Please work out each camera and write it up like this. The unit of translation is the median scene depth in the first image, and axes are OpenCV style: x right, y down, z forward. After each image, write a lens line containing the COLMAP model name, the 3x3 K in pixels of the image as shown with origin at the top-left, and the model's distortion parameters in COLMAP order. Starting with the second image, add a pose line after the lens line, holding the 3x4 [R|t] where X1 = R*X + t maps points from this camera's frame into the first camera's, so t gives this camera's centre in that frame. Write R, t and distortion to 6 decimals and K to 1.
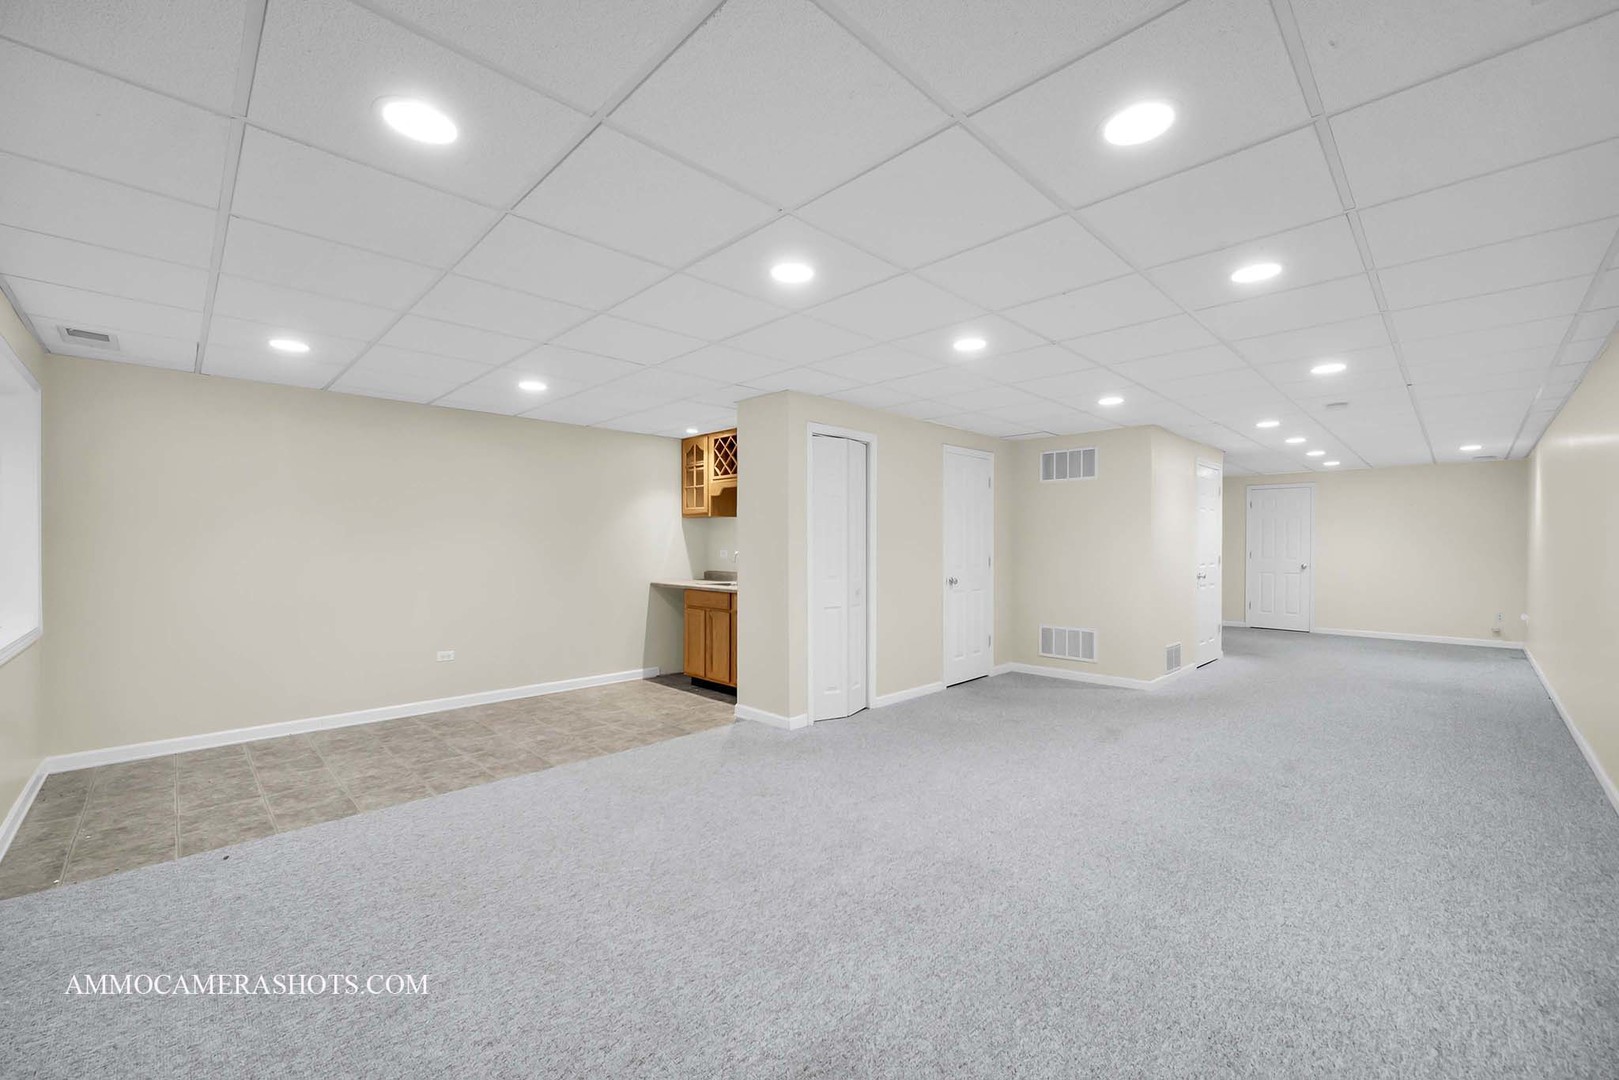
lens RADIAL K [[649.1, 0, 824.7], [0, 649.1, 539.3], [0, 0, 1]] dist [-0.002527, 0.001139]
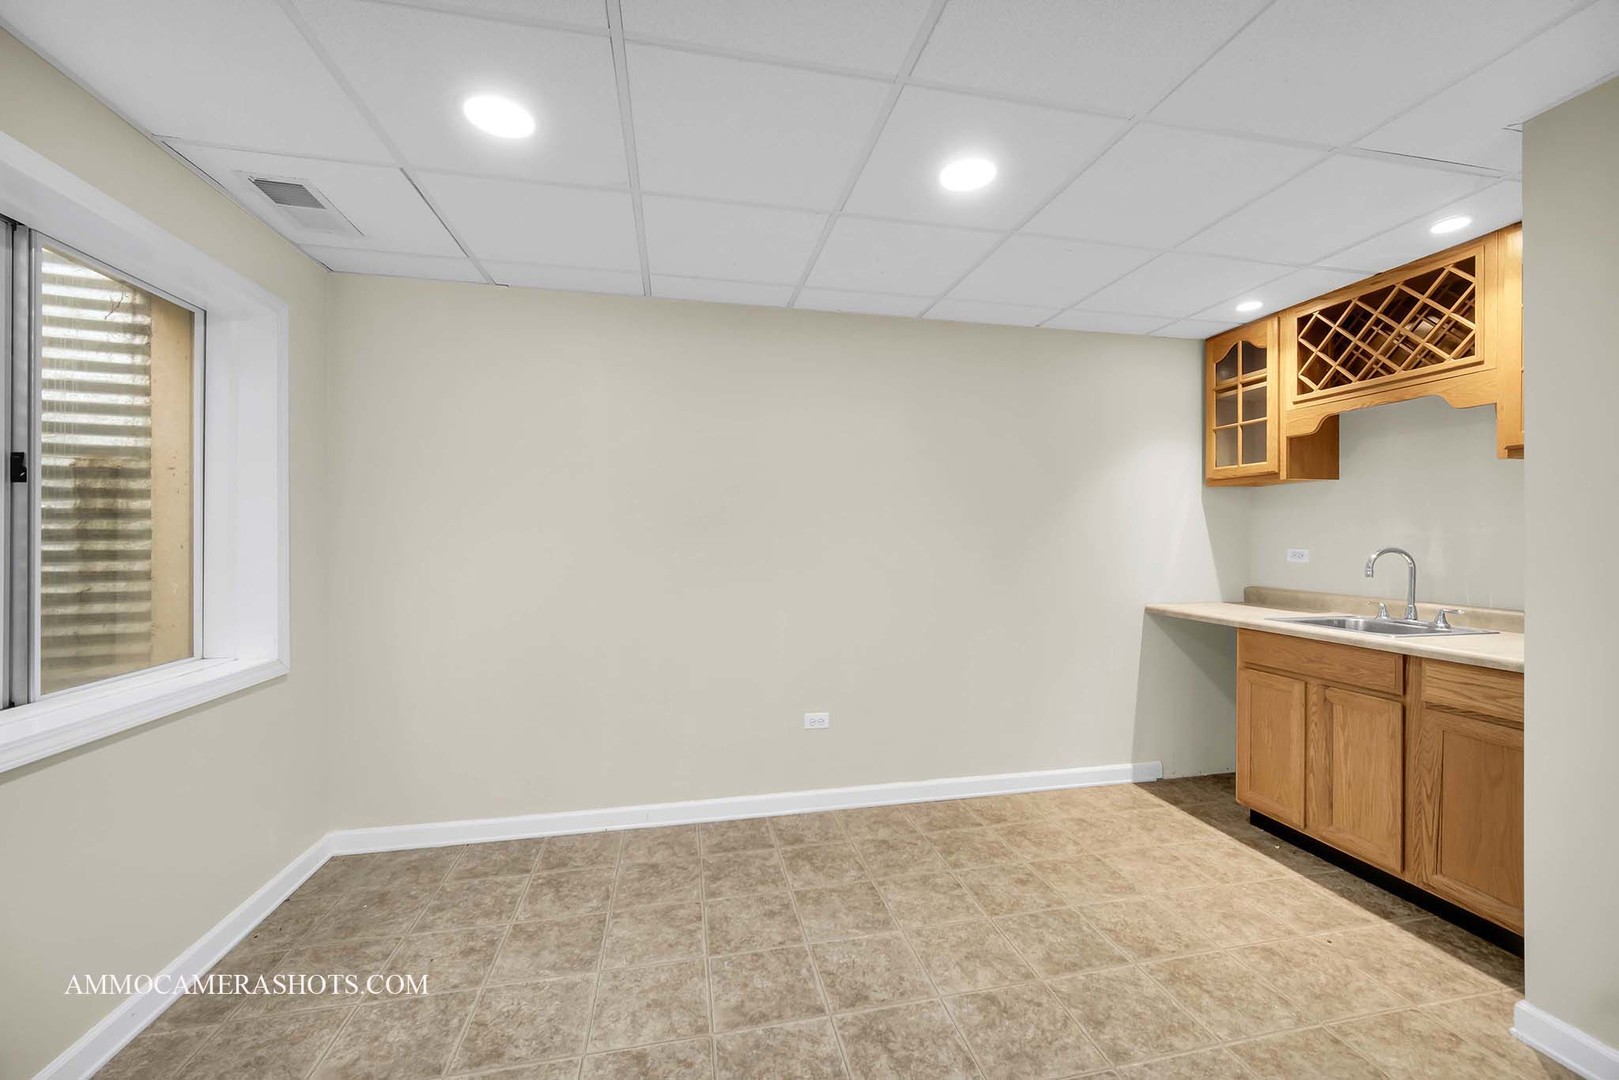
lens RADIAL K [[649.1, 0, 816.1], [0, 649.1, 542.7], [0, 0, 1]] dist [-0.002527, 0.001139]
pose [[0.834628, 0.005440, -0.550786, -0.203456], [0.003338, 0.999883, 0.014933, 0.003718], [0.550803, -0.014302, 0.834513, 0.400468]]
